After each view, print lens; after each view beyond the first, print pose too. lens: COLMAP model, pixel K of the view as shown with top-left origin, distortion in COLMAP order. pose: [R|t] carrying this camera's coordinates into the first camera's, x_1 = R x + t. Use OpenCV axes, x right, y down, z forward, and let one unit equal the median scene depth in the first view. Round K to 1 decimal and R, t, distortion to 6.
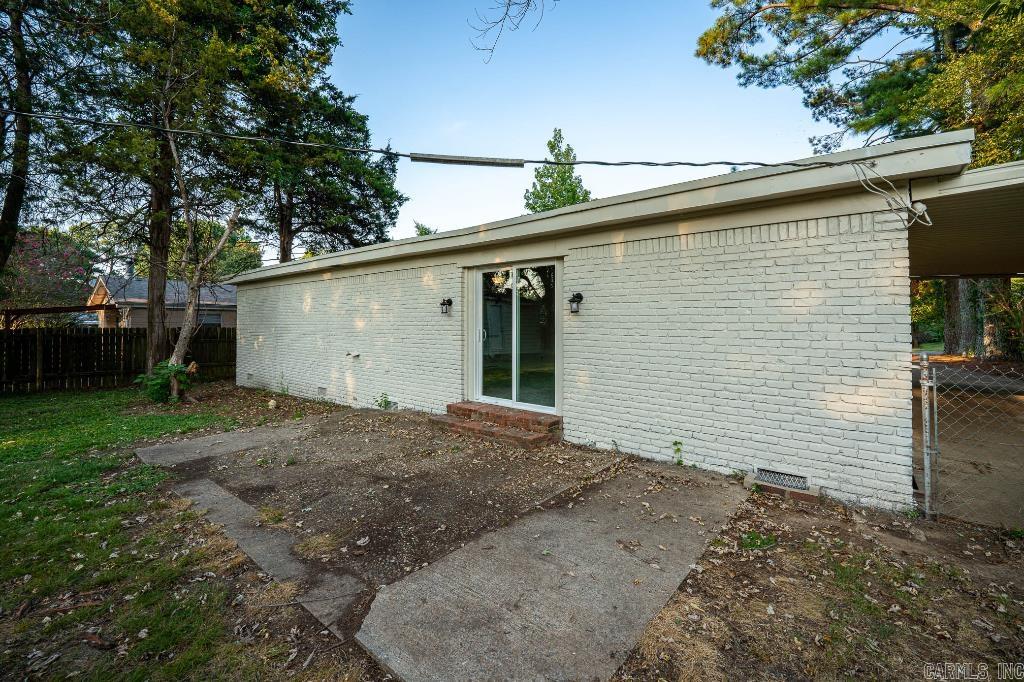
lens RADIAL K [[417.9, 0, 512.0], [0, 417.9, 324.1], [0, 0, 1]] dist [-0.023379, -0.000044]
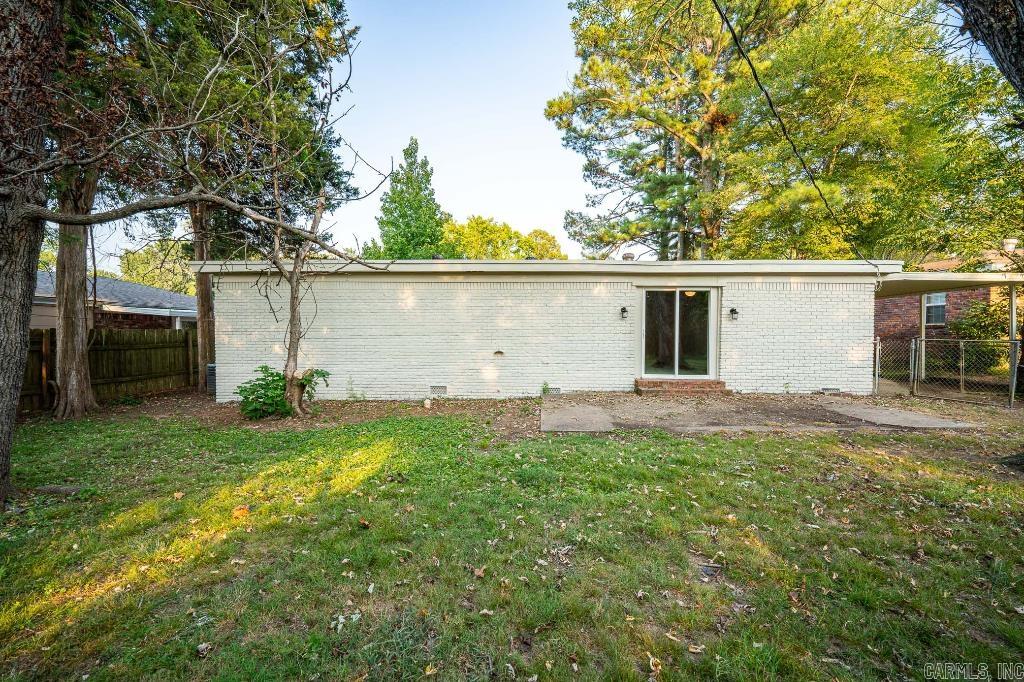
lens RADIAL K [[414.9, 0, 512.0], [0, 414.9, 341.0], [0, 0, 1]] dist [-0.000824, -0.000059]
pose [[0.804931, -0.010818, 0.593269, -1.283948], [-0.003878, 0.999717, 0.023491, 0.021010], [-0.593355, -0.021210, 0.804661, 0.100377]]
